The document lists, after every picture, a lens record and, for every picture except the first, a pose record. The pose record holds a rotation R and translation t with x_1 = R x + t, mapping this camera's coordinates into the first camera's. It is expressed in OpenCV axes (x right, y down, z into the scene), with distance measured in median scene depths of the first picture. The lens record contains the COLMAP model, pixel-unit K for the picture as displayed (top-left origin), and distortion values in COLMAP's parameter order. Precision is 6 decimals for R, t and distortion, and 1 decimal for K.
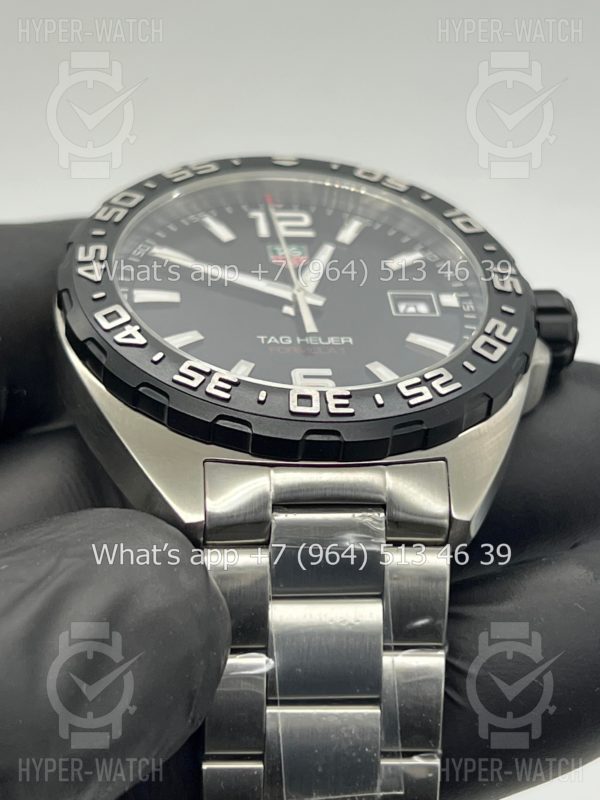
lens RADIAL K [[1888.8, 0, 307.5], [0, 1888.8, 399.5], [0, 0, 1]] dist [0.332656, 0.000000]
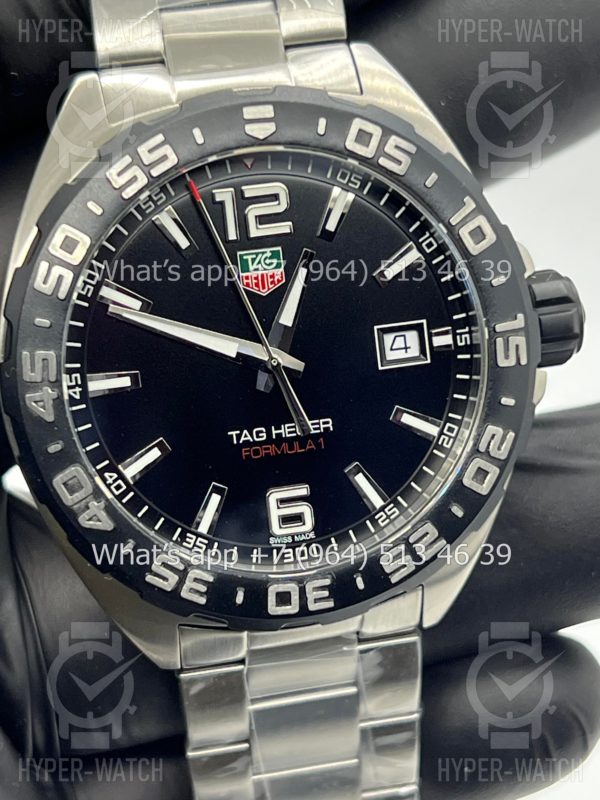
lens RADIAL K [[1888.8, 0, 293.0], [0, 1888.8, 396.8], [0, 0, 1]] dist [0.332656, 0.000000]
pose [[0.997147, -0.003874, 0.075384, -0.064285], [-0.059369, 0.576492, 0.814943, -0.785844], [-0.046615, -0.817094, 0.574617, 0.492913]]
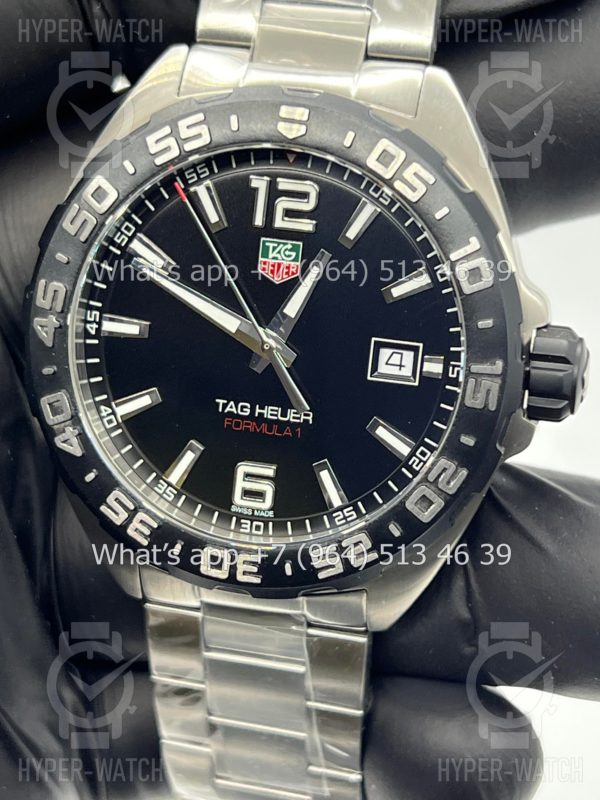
lens RADIAL K [[1888.8, 0, 322.4], [0, 1888.8, 402.5], [0, 0, 1]] dist [0.332656, 0.000000]
pose [[0.930968, 0.255130, -0.261167, 0.278869], [0.082423, 0.549995, 0.831091, -0.837495], [0.355677, -0.795245, 0.490999, 0.542698]]
